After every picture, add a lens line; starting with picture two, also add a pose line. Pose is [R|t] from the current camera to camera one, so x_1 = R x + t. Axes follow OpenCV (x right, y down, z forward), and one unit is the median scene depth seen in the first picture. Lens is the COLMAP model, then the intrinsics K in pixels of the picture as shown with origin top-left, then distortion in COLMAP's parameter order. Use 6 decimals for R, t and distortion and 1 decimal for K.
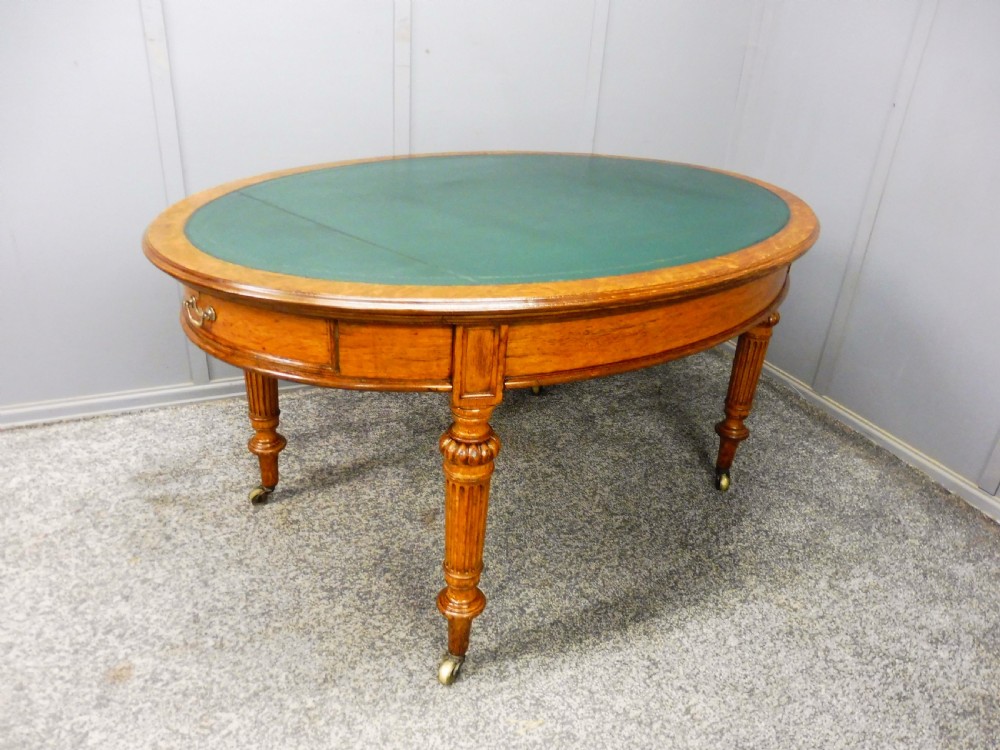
lens RADIAL K [[728.6, 0, 503.1], [0, 728.6, 389.2], [0, 0, 1]] dist [-0.059633, 0.017675]
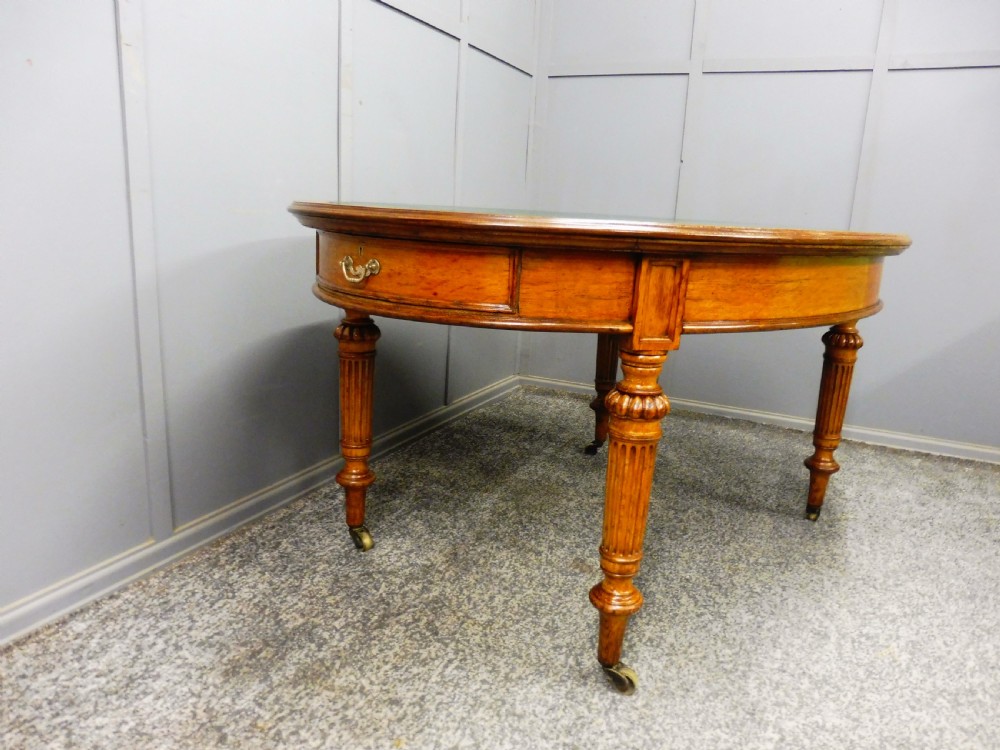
lens RADIAL K [[728.6, 0, 505.2], [0, 728.6, 380.6], [0, 0, 1]] dist [-0.059633, 0.017675]
pose [[0.749539, -0.176266, 0.638061, -0.810883], [0.290494, 0.953710, -0.077783, -0.003956], [-0.594814, 0.243654, 0.766047, 0.344587]]
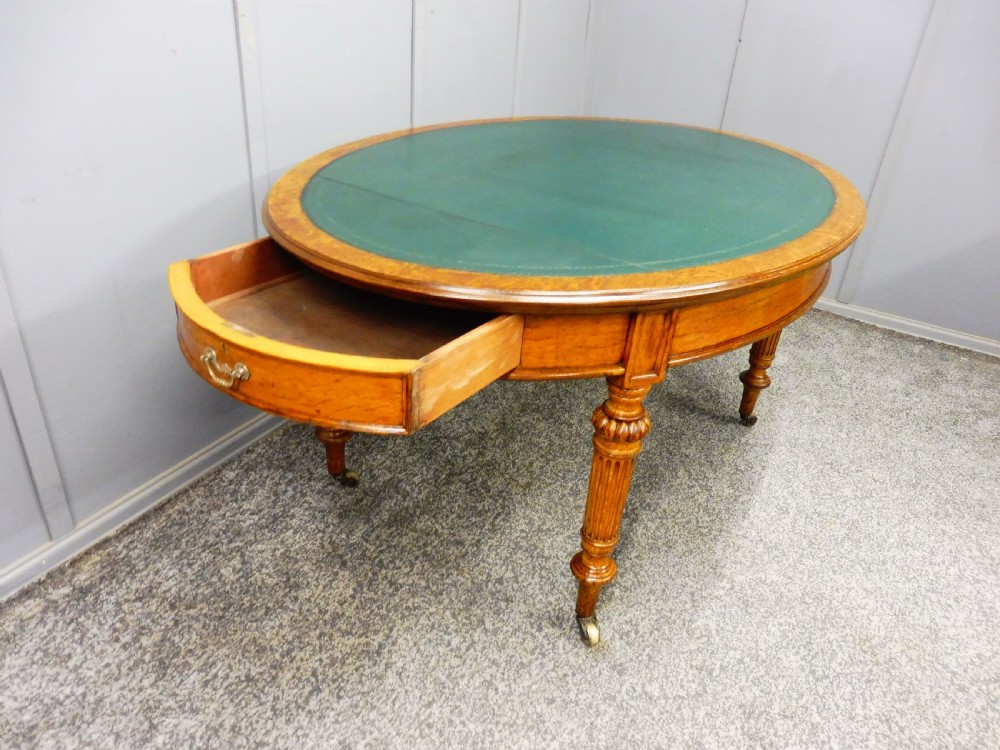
lens RADIAL K [[728.6, 0, 501.1], [0, 728.6, 383.7], [0, 0, 1]] dist [-0.059633, 0.017675]
pose [[0.800256, -0.301872, 0.518135, -0.911218], [0.248359, 0.953308, 0.171821, -0.165619], [-0.545810, -0.008817, 0.837863, 0.142569]]
